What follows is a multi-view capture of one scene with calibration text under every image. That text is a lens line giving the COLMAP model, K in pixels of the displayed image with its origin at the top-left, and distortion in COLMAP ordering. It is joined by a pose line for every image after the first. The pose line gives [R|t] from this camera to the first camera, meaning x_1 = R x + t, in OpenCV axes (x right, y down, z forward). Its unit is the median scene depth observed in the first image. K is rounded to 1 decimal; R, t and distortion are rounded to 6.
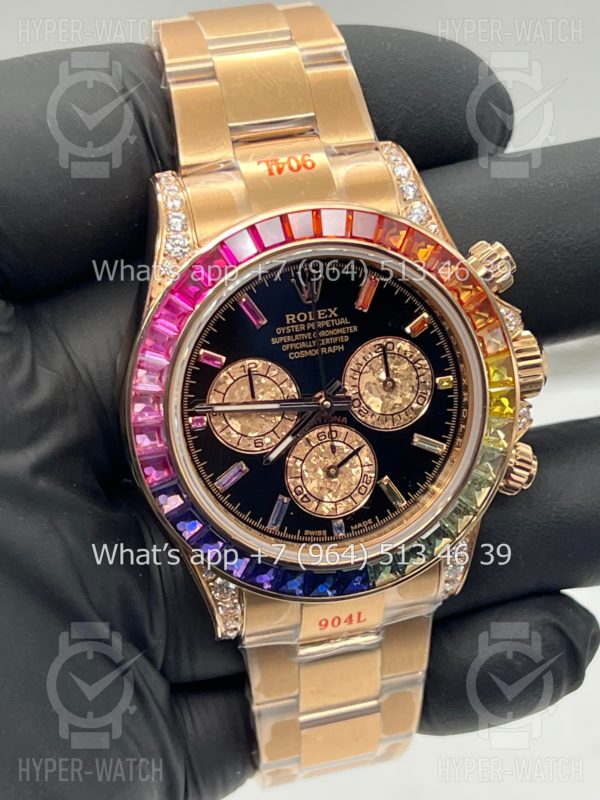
lens RADIAL K [[1951.5, 0, 297.6], [0, 1951.5, 405.0], [0, 0, 1]] dist [0.142228, 0.000000]
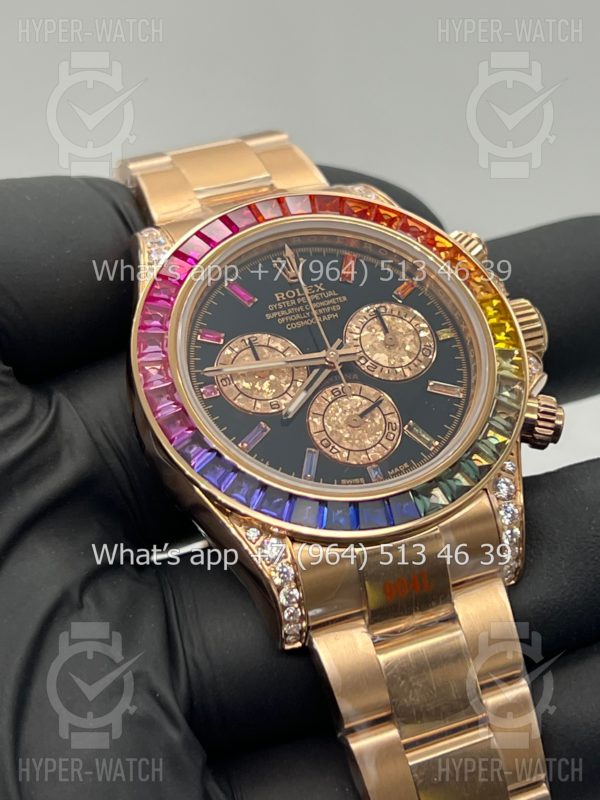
lens RADIAL K [[1951.5, 0, 296.2], [0, 1951.5, 400.1], [0, 0, 1]] dist [0.142228, 0.000000]
pose [[0.974017, -0.222827, 0.040495, -0.048570], [0.205989, 0.797314, -0.567327, 0.578007], [0.094128, 0.560927, 0.822497, 0.181940]]
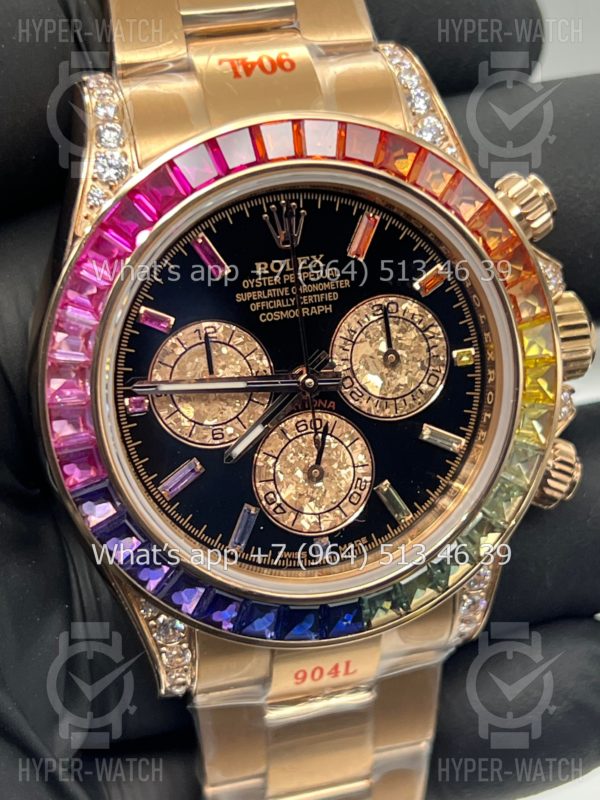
lens RADIAL K [[1951.5, 0, 306.9], [0, 1951.5, 399.3], [0, 0, 1]] dist [0.142228, 0.000000]
pose [[0.999308, 0.007778, 0.036386, -0.013032], [-0.006755, 0.999581, -0.028156, 0.026793], [-0.036590, 0.027891, 0.998941, 0.248303]]
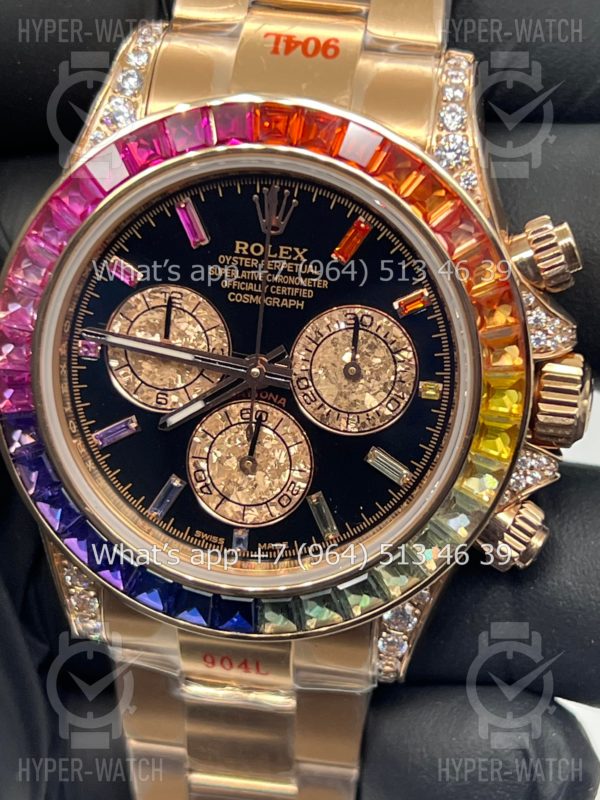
lens RADIAL K [[1951.5, 0, 304.7], [0, 1951.5, 397.9], [0, 0, 1]] dist [0.142228, 0.000000]
pose [[0.916612, 0.270315, -0.294536, 0.247637], [-0.270826, 0.961802, 0.039884, -0.025166], [0.294067, 0.043210, 0.954808, 0.301461]]
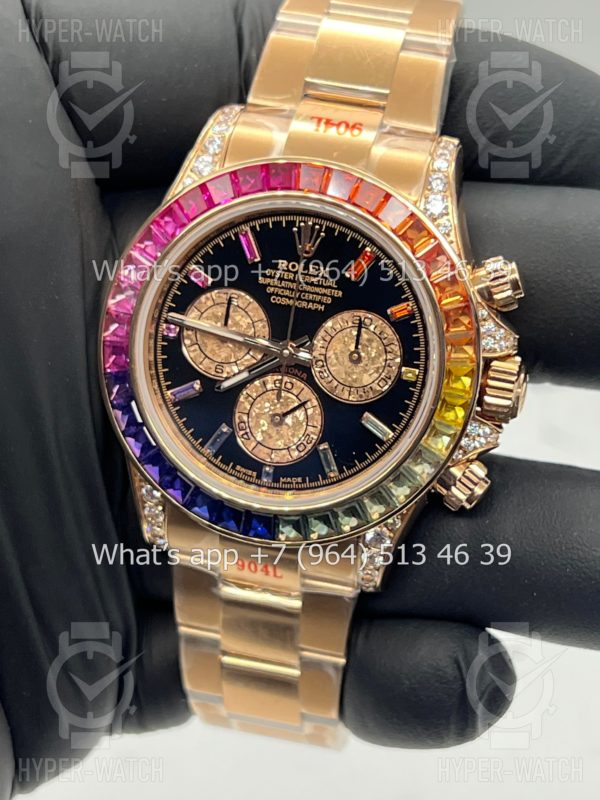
lens RADIAL K [[1951.5, 0, 299.8], [0, 1951.5, 399.0], [0, 0, 1]] dist [0.142228, 0.000000]
pose [[0.879161, 0.313400, -0.358966, 0.395268], [-0.336257, 0.941769, -0.001319, 0.021291], [0.337650, 0.121865, 0.933350, 0.039945]]
